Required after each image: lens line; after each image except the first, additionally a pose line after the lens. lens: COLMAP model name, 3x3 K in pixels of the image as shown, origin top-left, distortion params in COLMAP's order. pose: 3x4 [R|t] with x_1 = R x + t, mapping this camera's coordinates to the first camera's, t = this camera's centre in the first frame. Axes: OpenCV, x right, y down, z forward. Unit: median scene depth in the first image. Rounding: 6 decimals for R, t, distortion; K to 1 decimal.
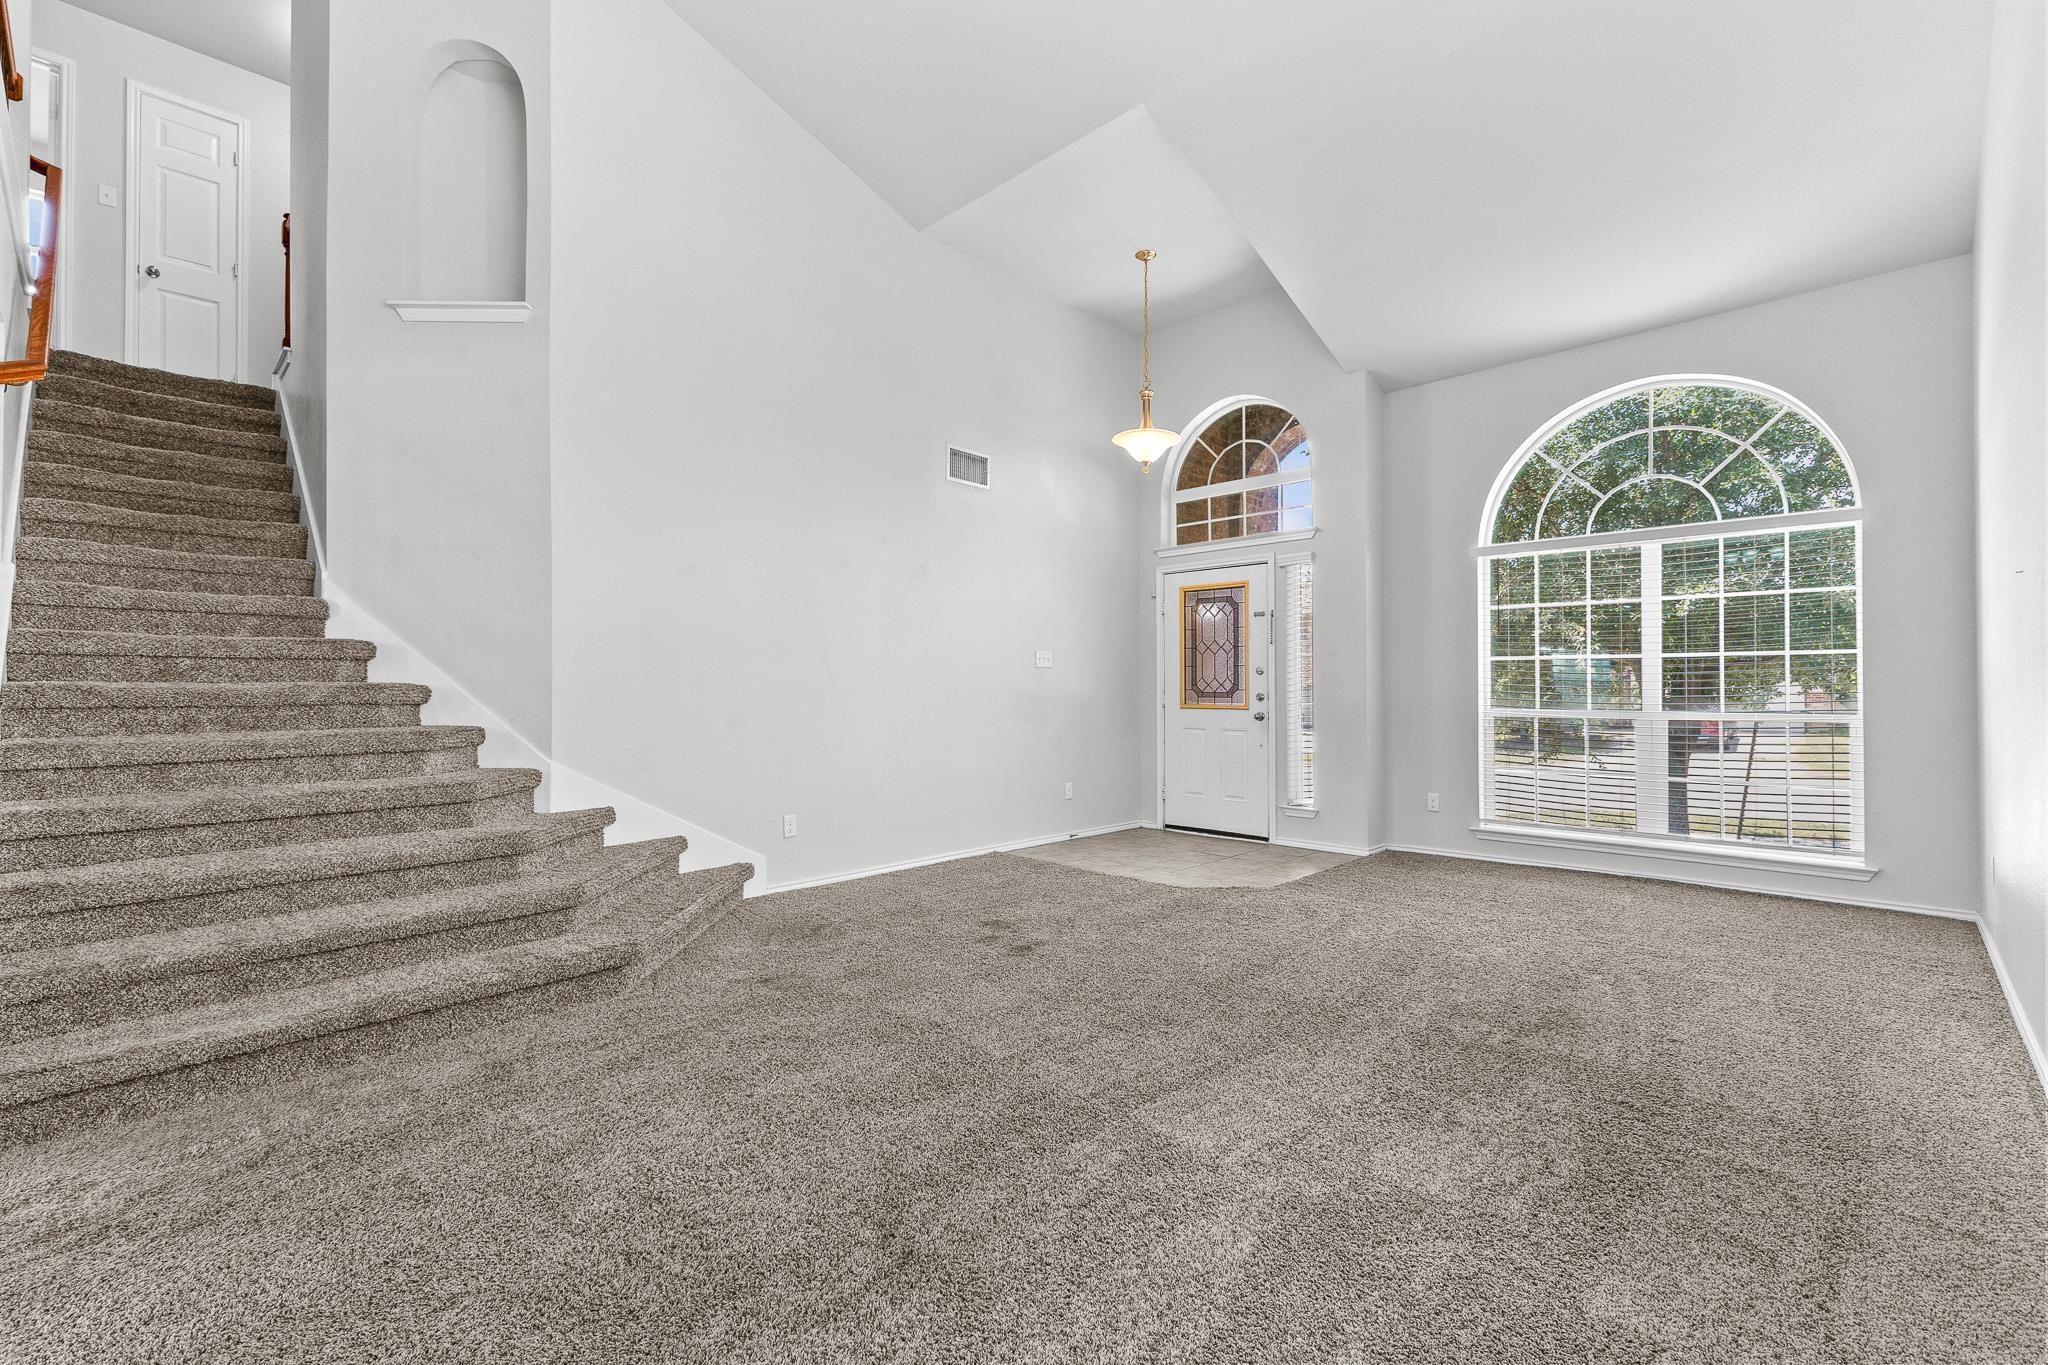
lens RADIAL K [[901.9, 0, 993.8], [0, 901.9, 679.9], [0, 0, 1]] dist [0.010126, -0.000771]
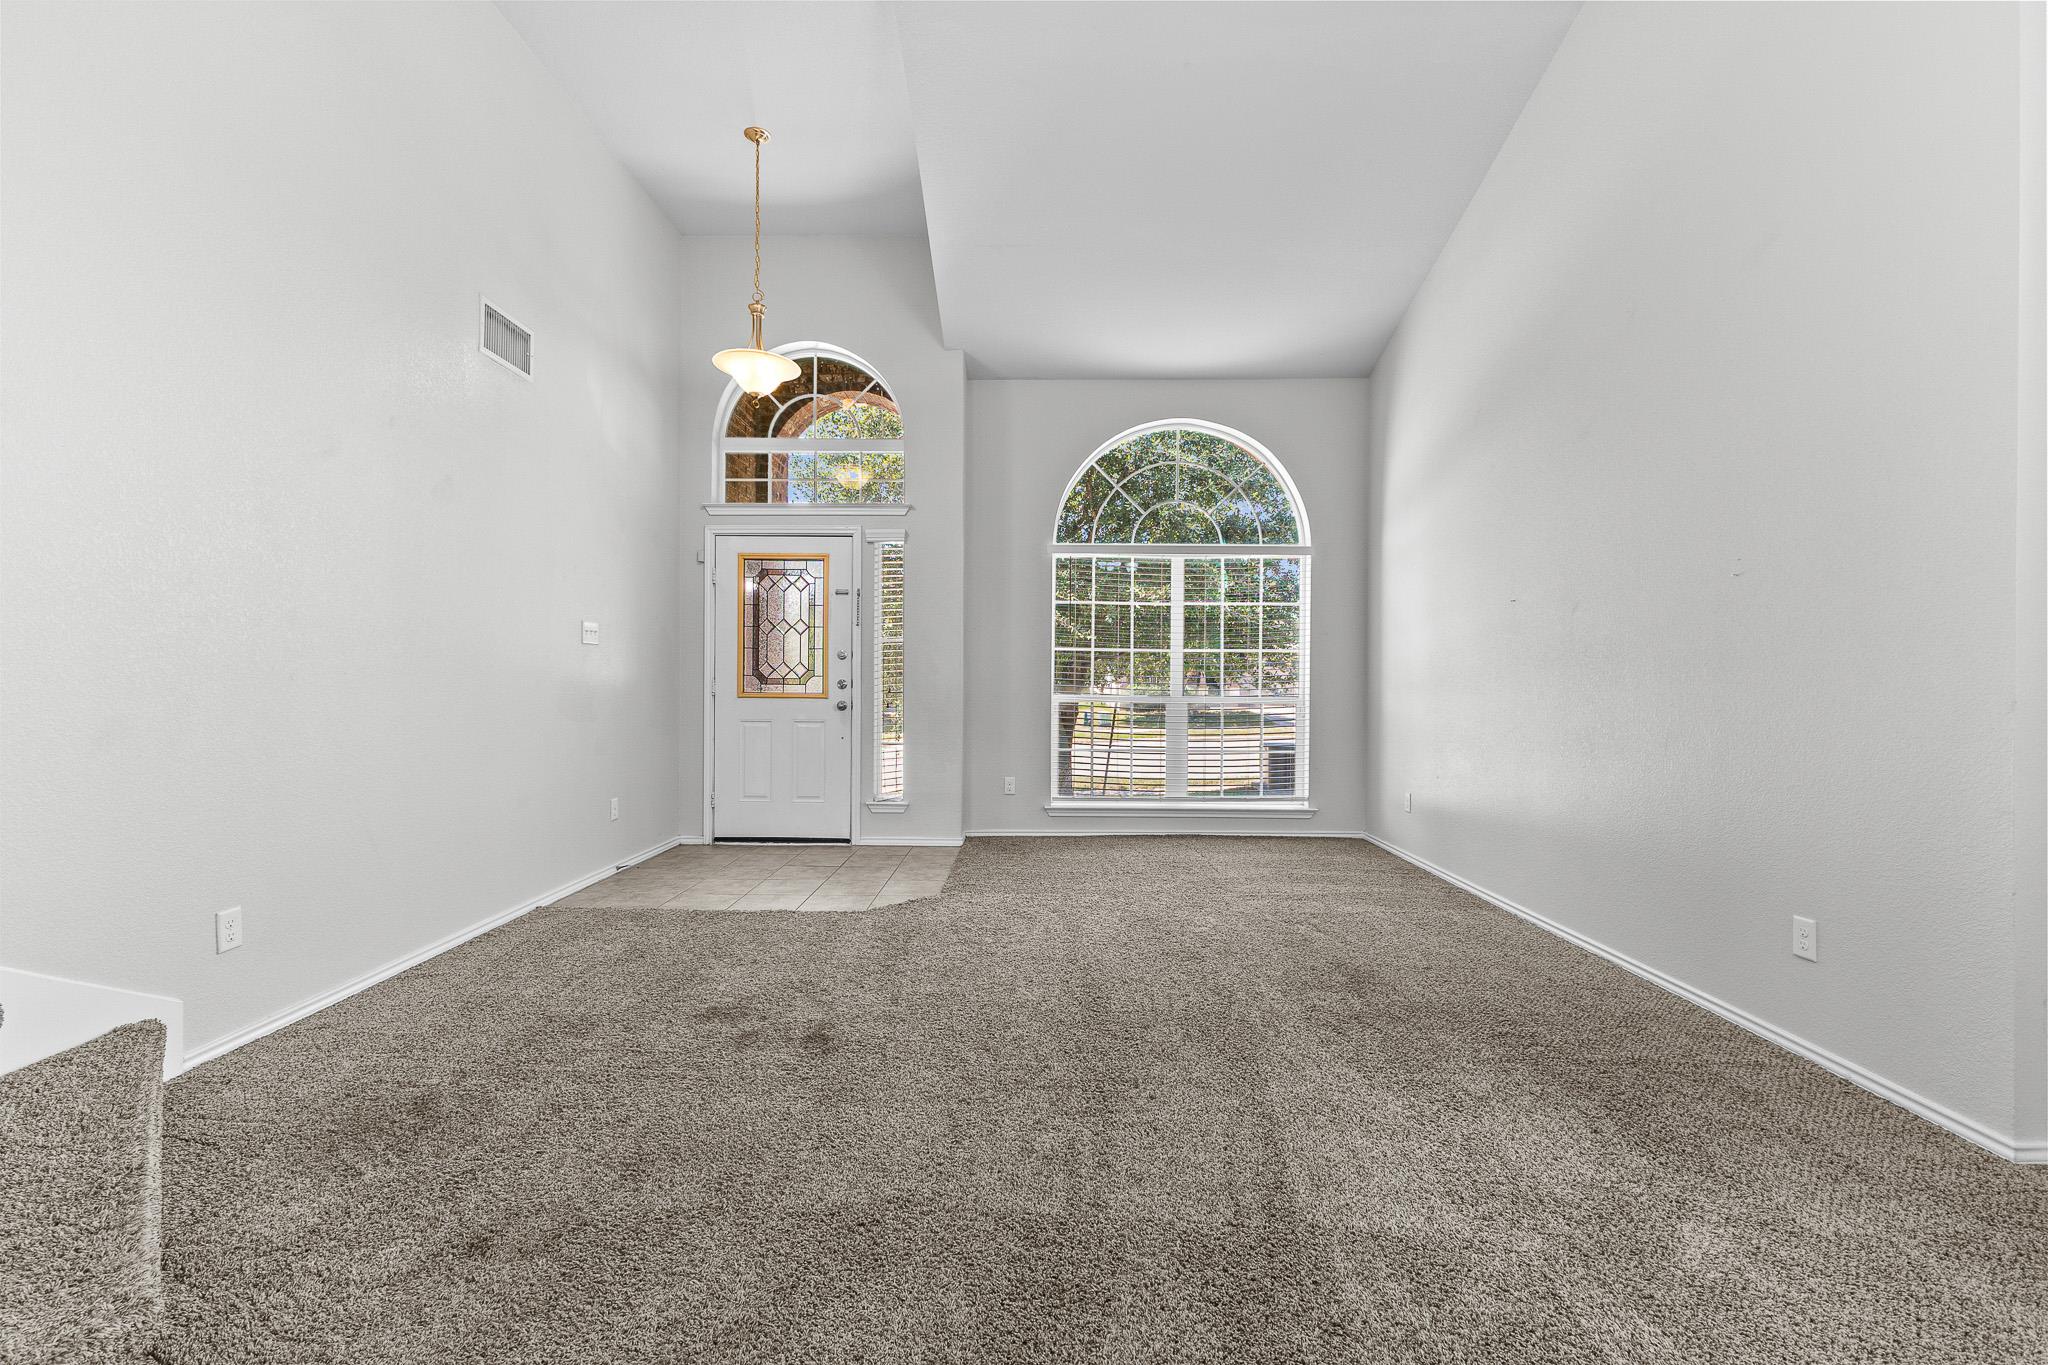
lens RADIAL K [[901.9, 0, 993.8], [0, 901.9, 679.9], [0, 0, 1]] dist [0.010126, -0.000771]
pose [[0.706441, 0.003037, 0.707765, -0.263403], [-0.015166, 0.999826, 0.010847, 0.002891], [-0.707609, -0.018397, 0.706365, 0.283769]]
